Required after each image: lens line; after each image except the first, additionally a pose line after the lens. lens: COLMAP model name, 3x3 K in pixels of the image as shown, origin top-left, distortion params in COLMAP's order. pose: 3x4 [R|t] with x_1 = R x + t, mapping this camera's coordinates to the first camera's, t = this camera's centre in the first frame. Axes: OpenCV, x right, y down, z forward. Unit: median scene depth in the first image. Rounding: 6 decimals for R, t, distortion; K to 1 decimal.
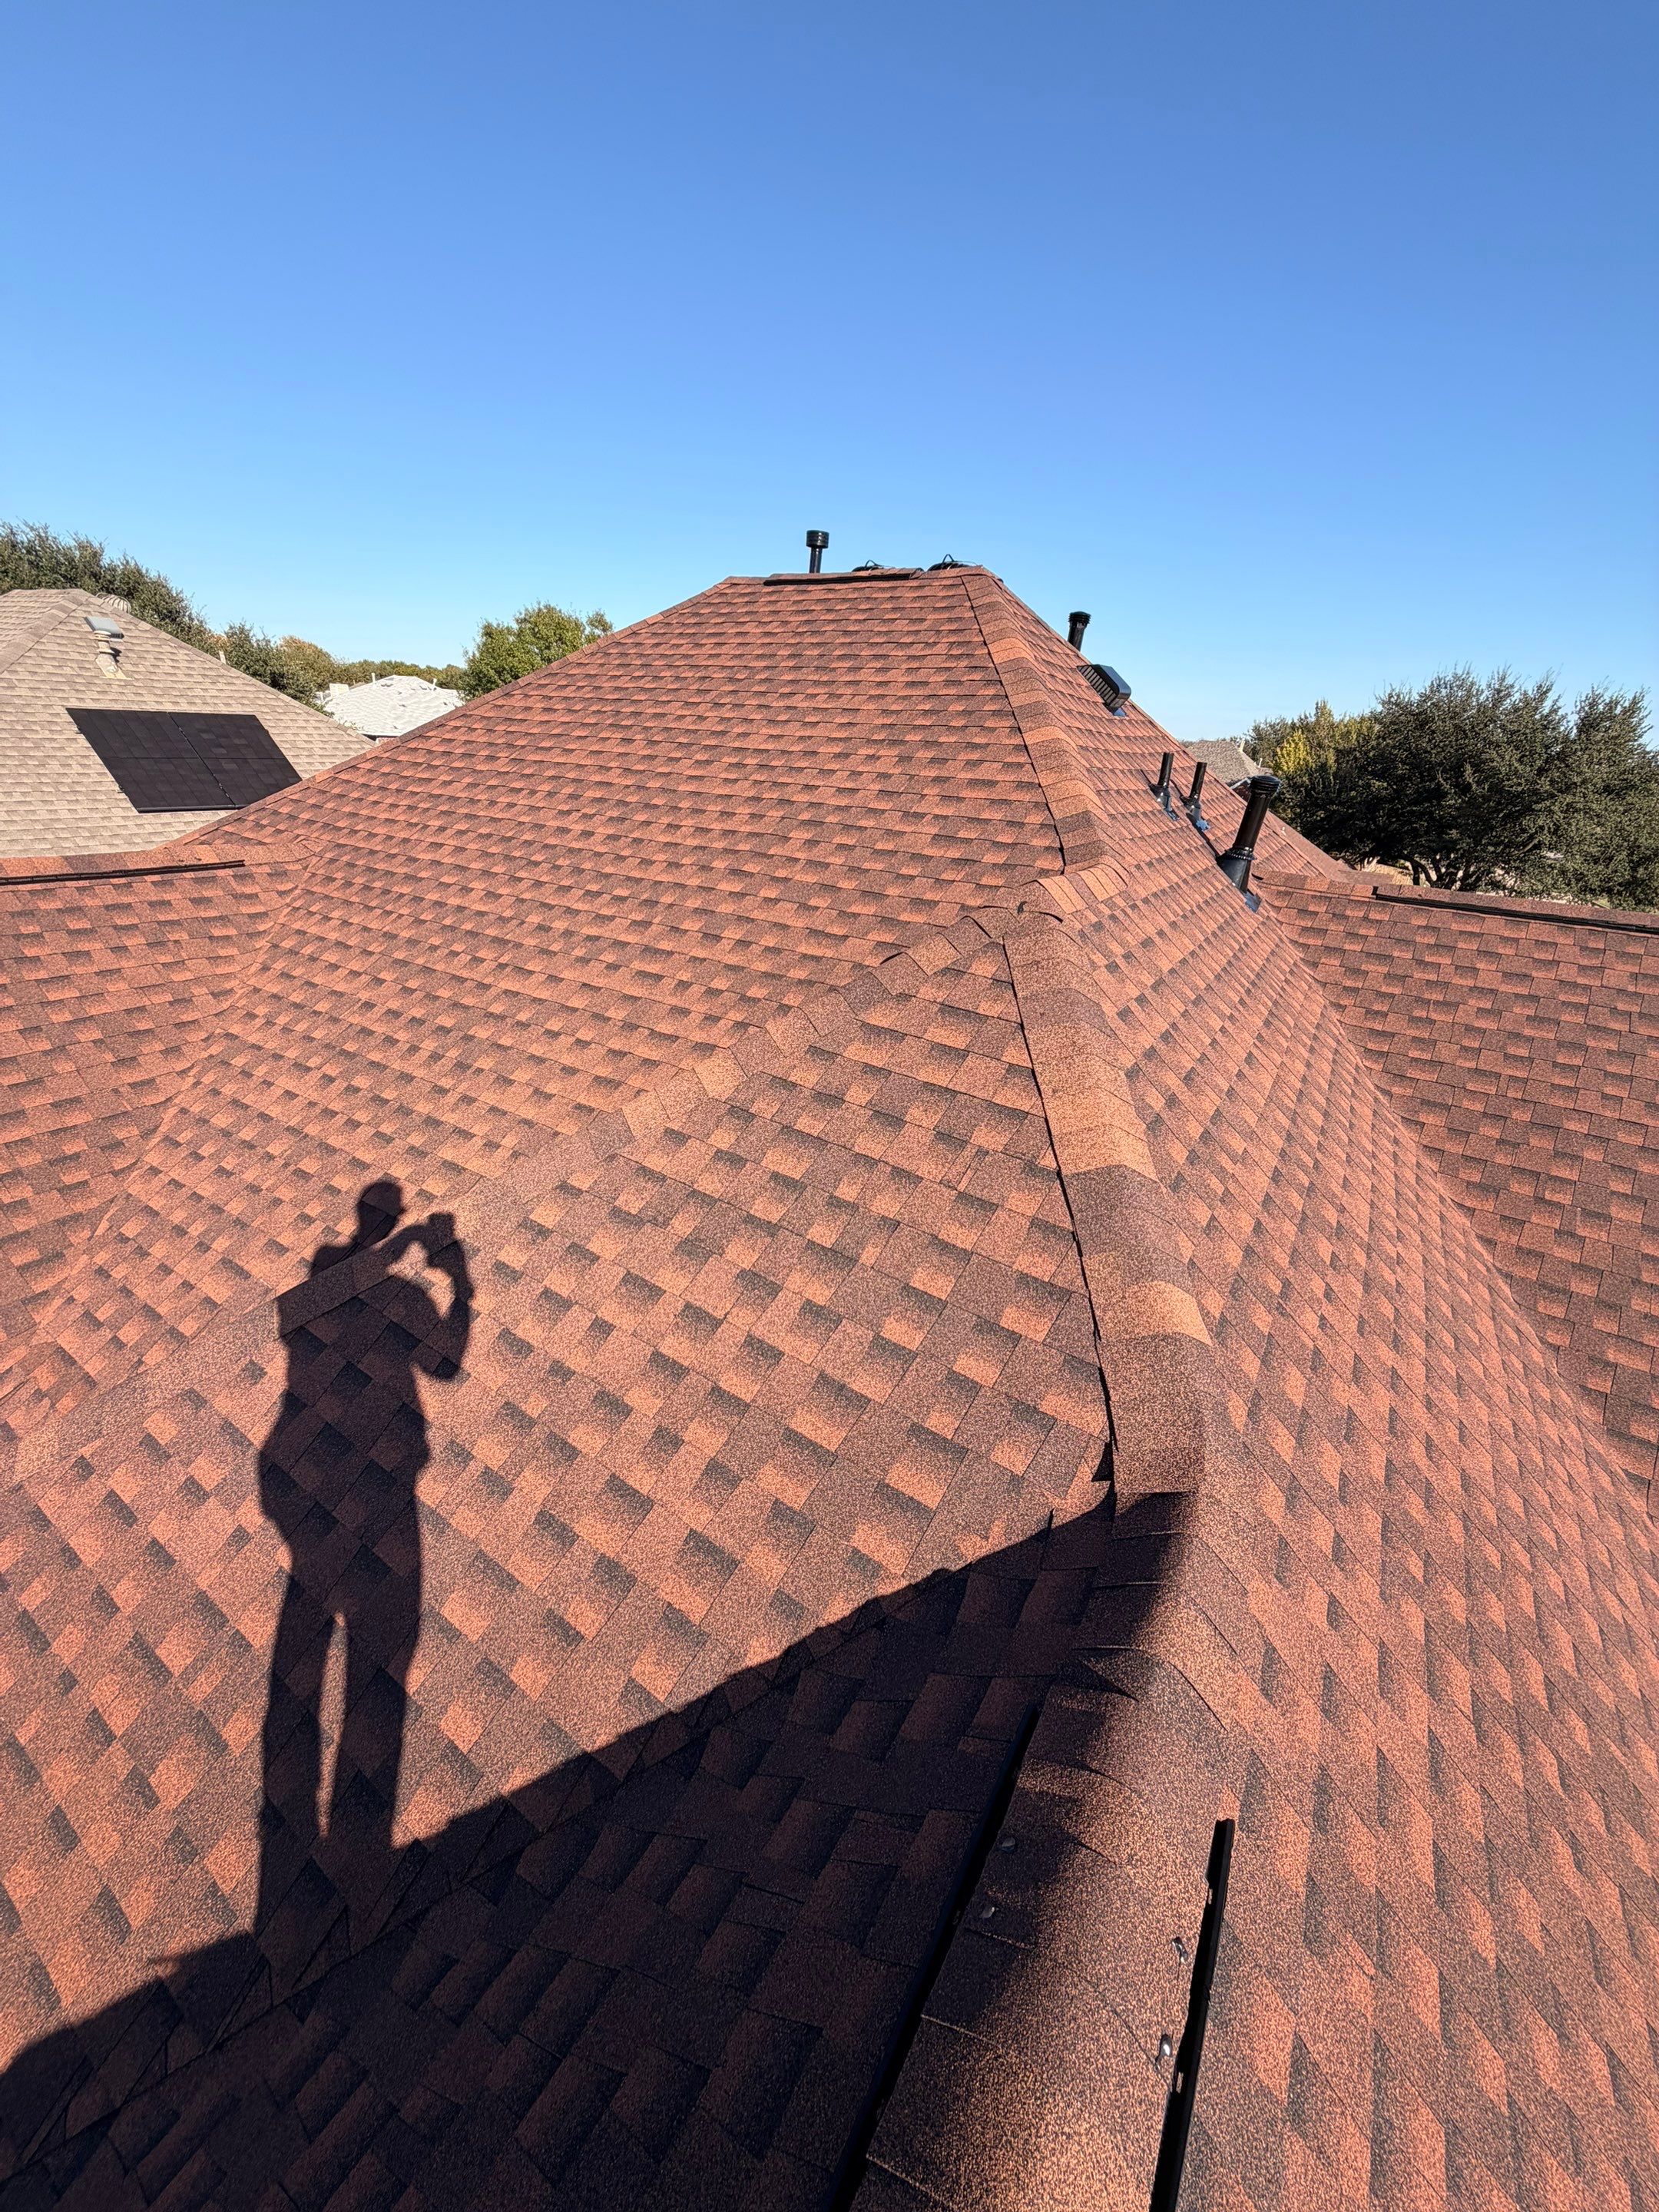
lens RADIAL K [[880.2, 0, 829.5], [0, 880.2, 1097.1], [0, 0, 1]] dist [0.000990, 0.000117]
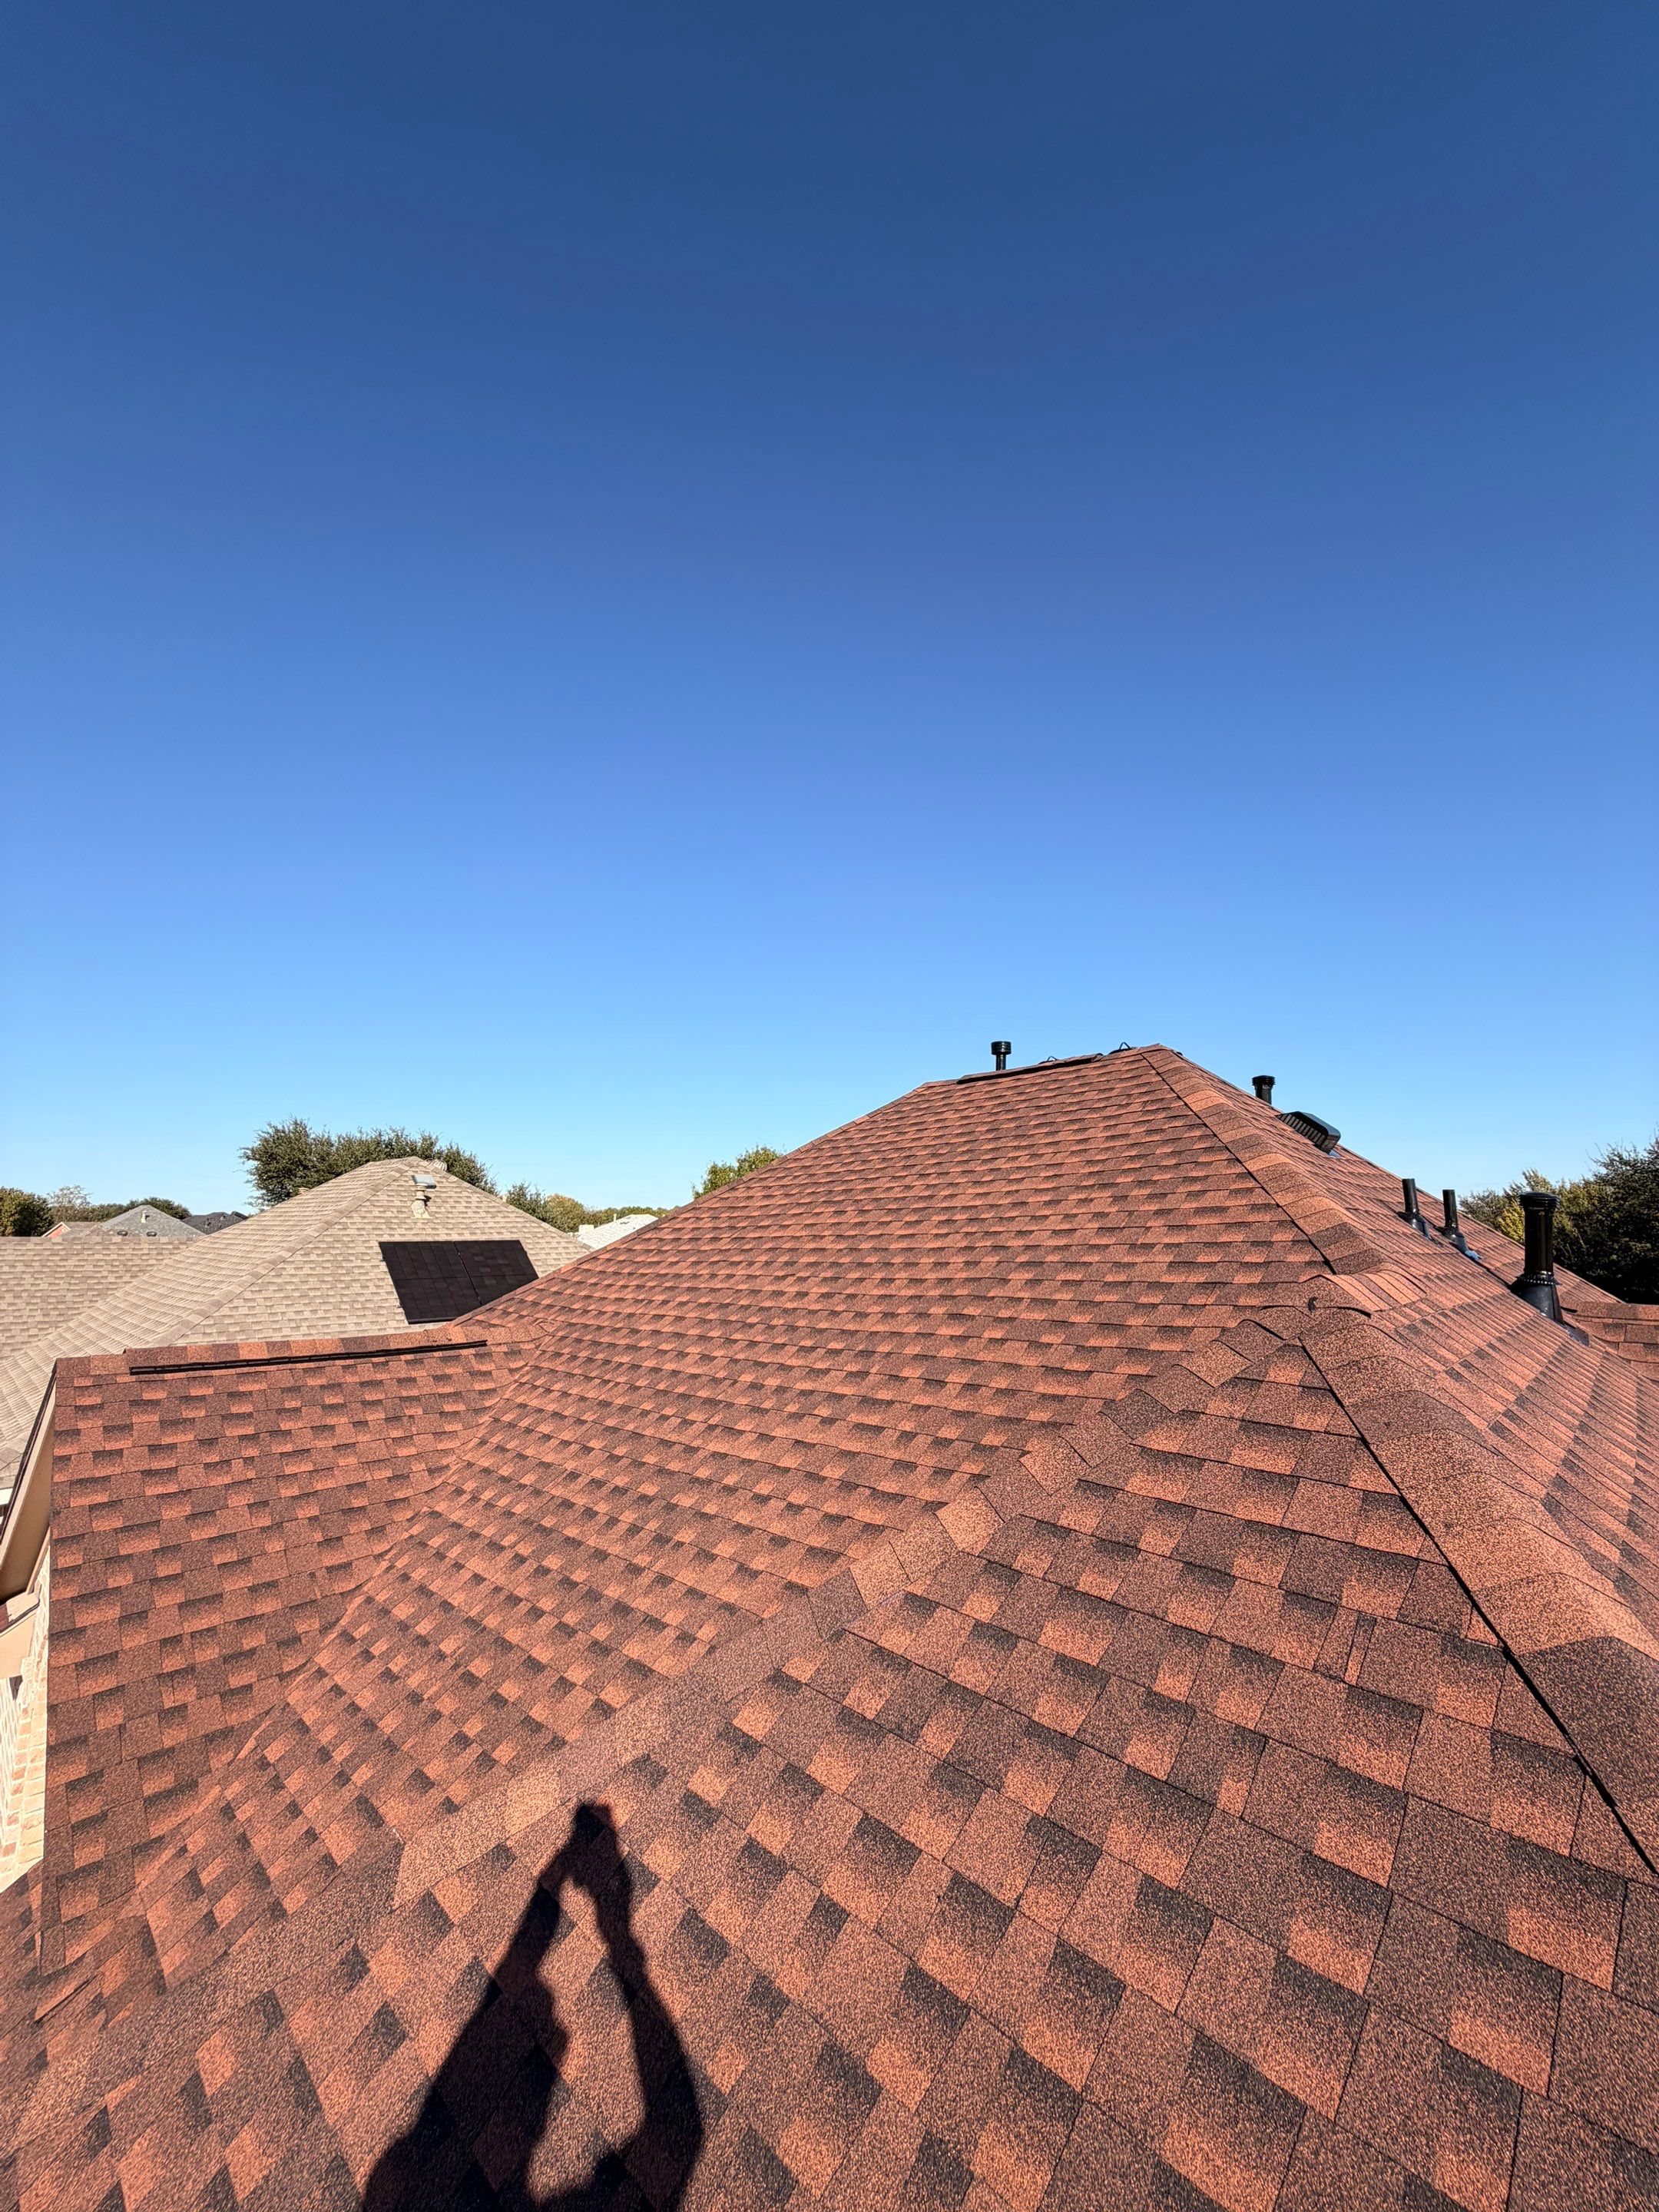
lens RADIAL K [[878.6, 0, 830.3], [0, 878.6, 1094.9], [0, 0, 1]] dist [0.000014, 0.000008]
pose [[0.977768, -0.096695, -0.186062, -0.043448], [-0.017158, 0.847458, -0.530584, 0.052354], [0.208984, 0.521981, 0.826959, 0.071644]]
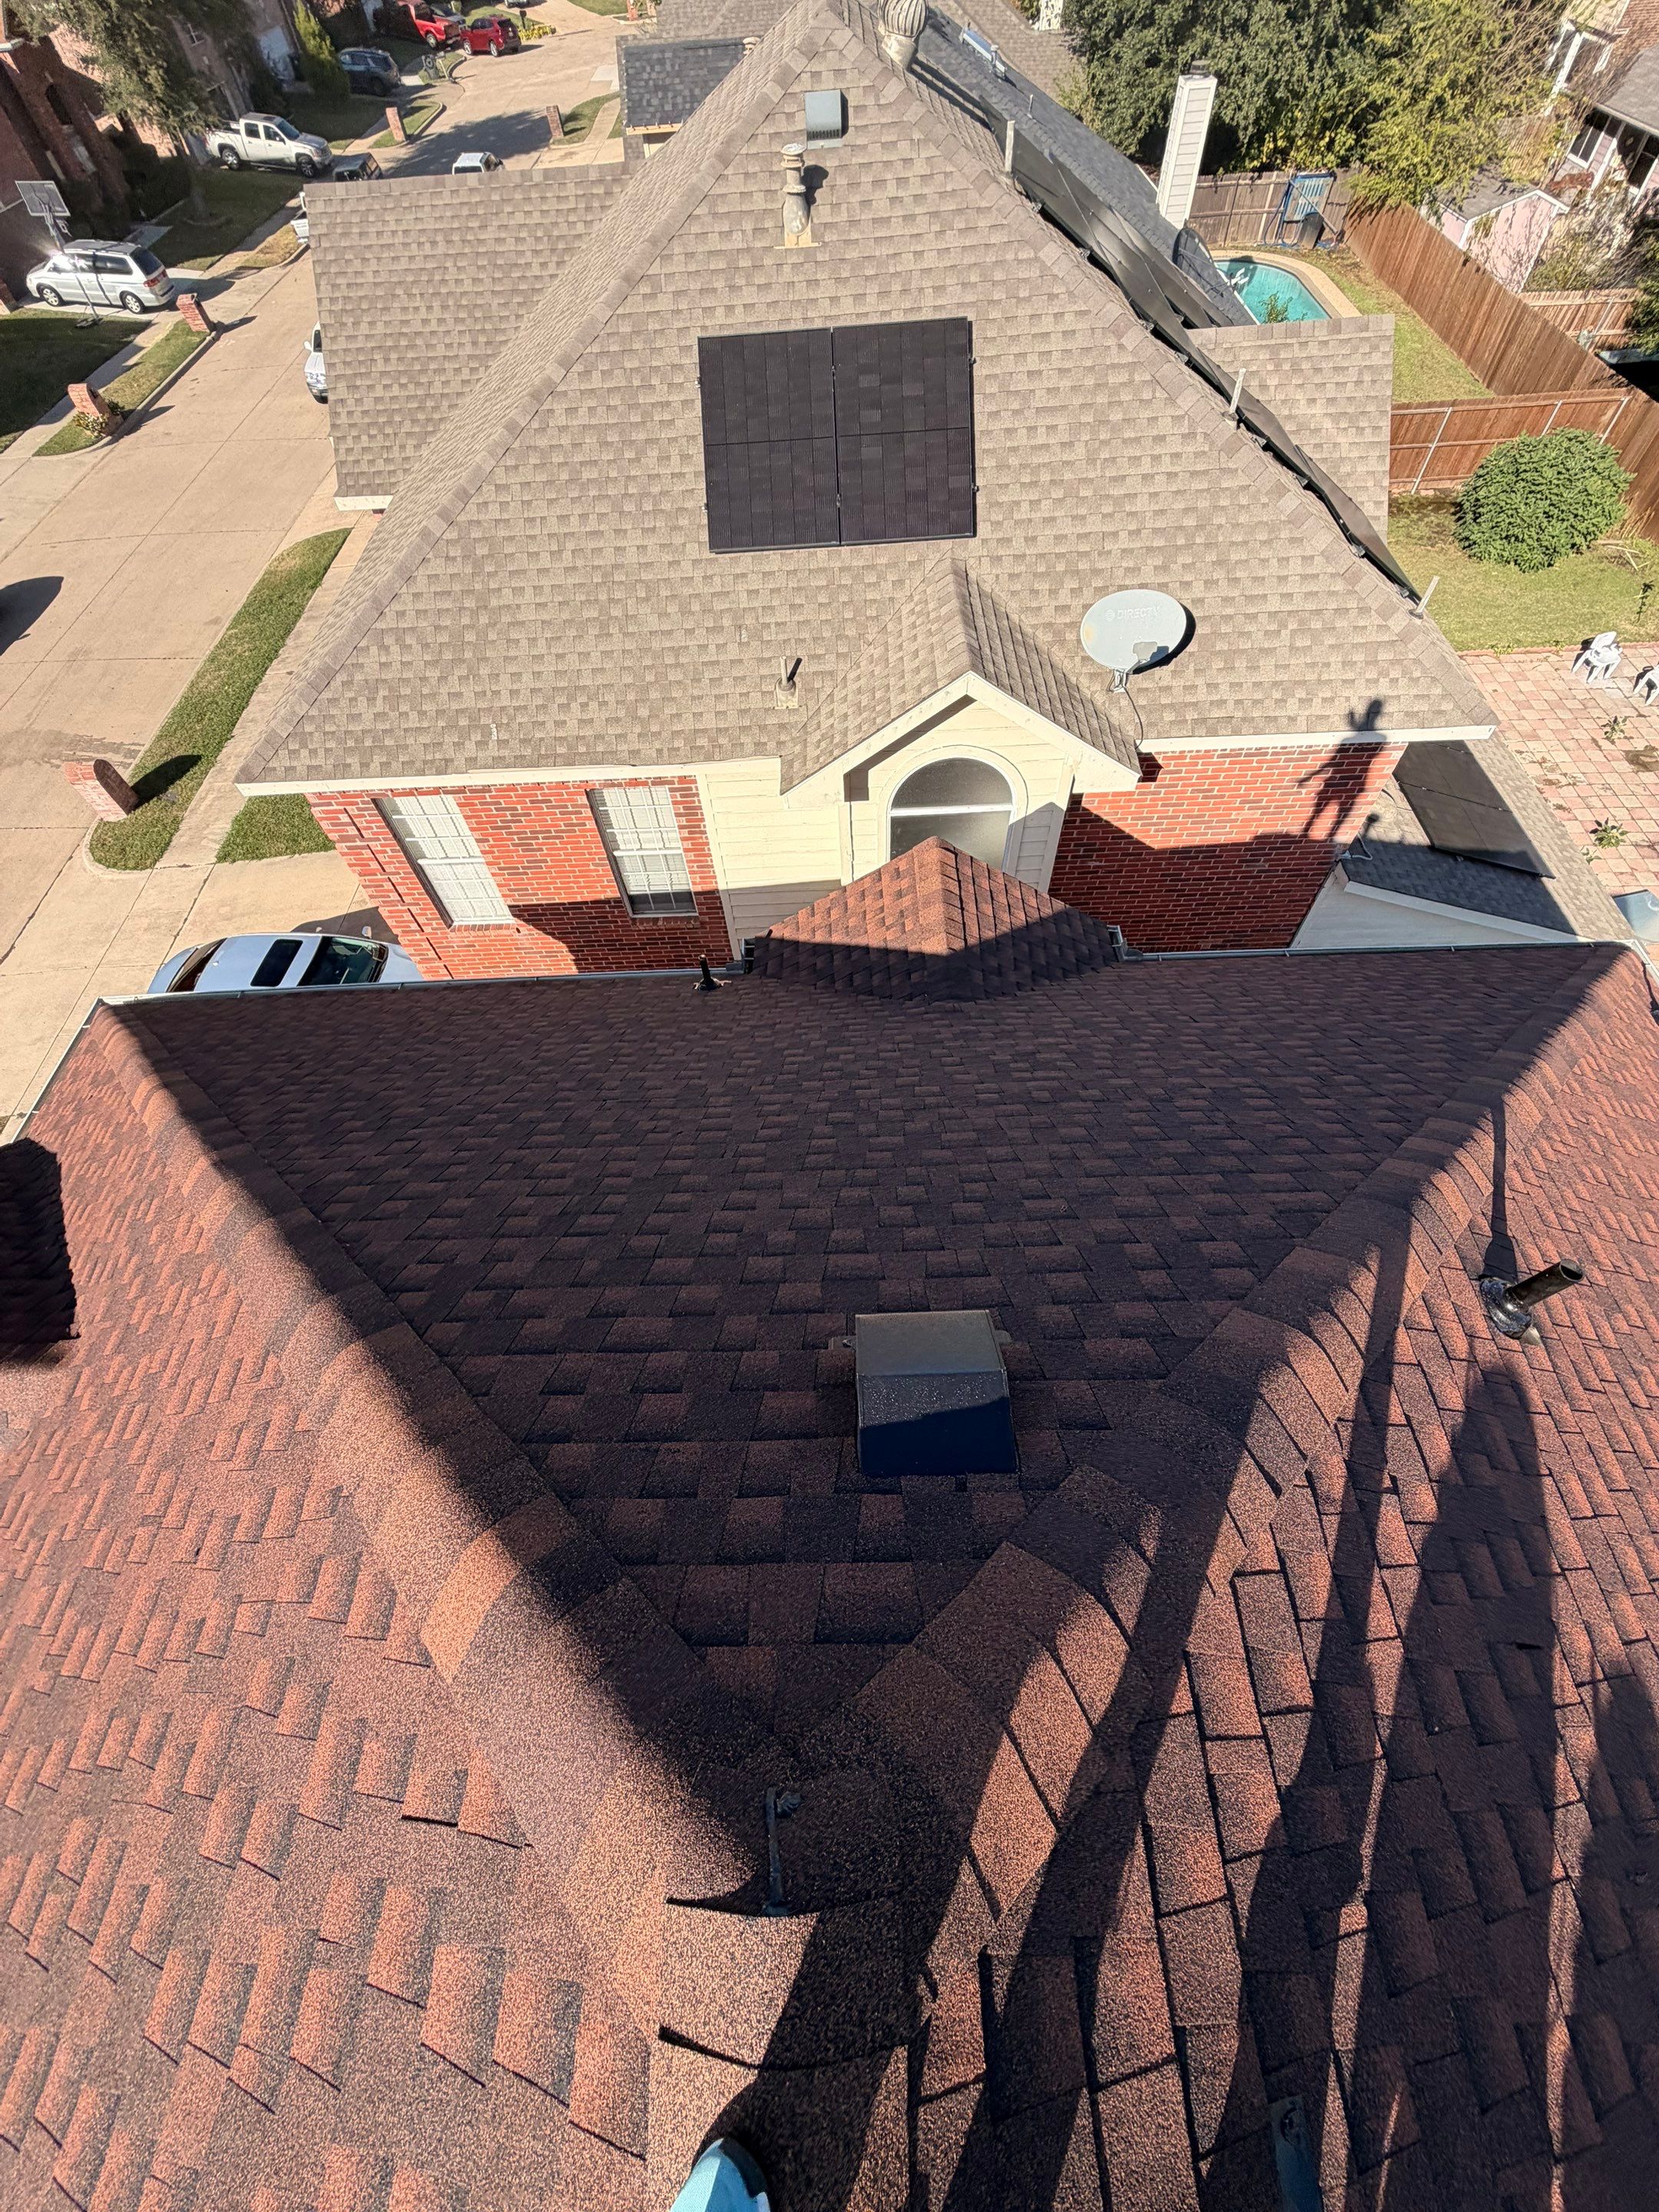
lens RADIAL K [[880.7, 0, 829.5], [0, 880.7, 1096.2], [0, 0, 1]] dist [0.000131, -0.000372]
pose [[0.534072, 0.654224, -0.535498, -0.197836], [-0.247088, 0.726526, 0.641176, -1.401668], [0.808526, -0.210119, 0.549668, 1.722939]]
